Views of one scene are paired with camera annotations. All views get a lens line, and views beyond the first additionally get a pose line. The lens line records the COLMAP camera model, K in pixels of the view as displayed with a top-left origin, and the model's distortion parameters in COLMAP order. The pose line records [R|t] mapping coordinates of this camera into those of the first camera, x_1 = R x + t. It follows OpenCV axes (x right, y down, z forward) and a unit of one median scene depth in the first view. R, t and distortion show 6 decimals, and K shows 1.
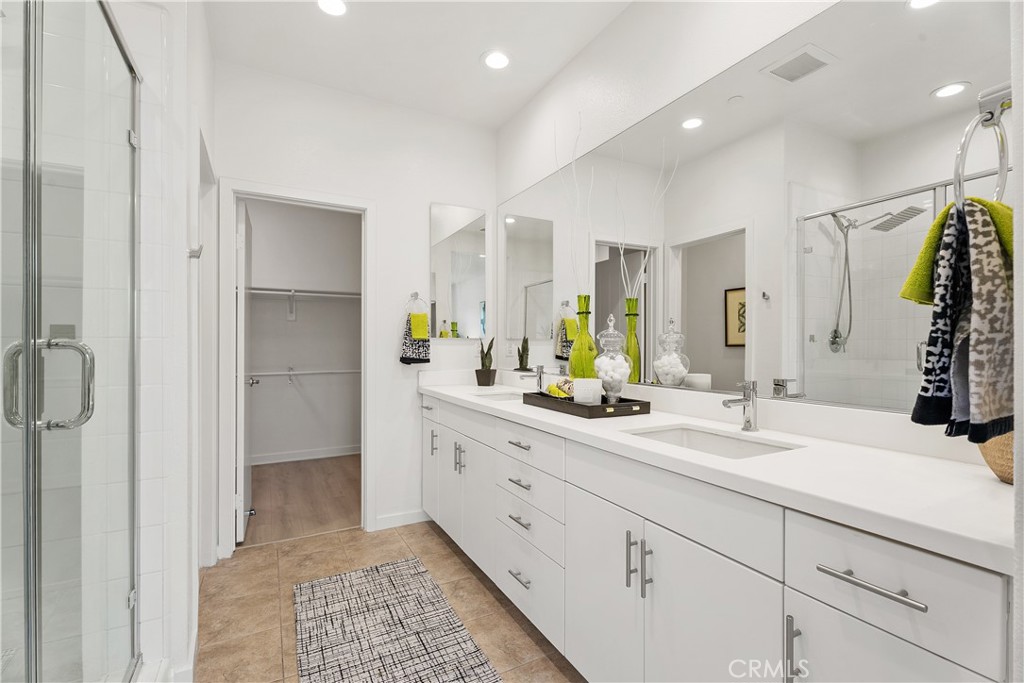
lens RADIAL K [[472.2, 0, 510.1], [0, 472.2, 343.0], [0, 0, 1]] dist [0.010494, -0.003018]
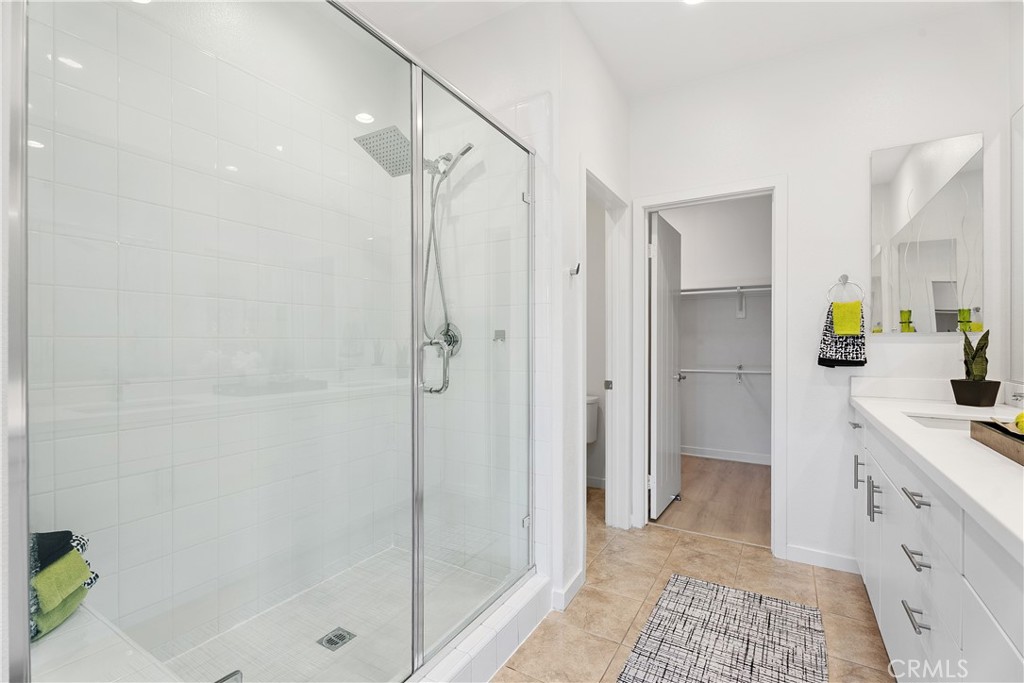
lens RADIAL K [[472.2, 0, 504.9], [0, 472.2, 343.8], [0, 0, 1]] dist [0.010494, -0.003018]
pose [[0.484144, -0.000891, -0.874988, 0.232328], [0.006878, 0.999972, 0.002788, -0.000186], [0.874961, -0.007368, 0.484137, 0.147580]]
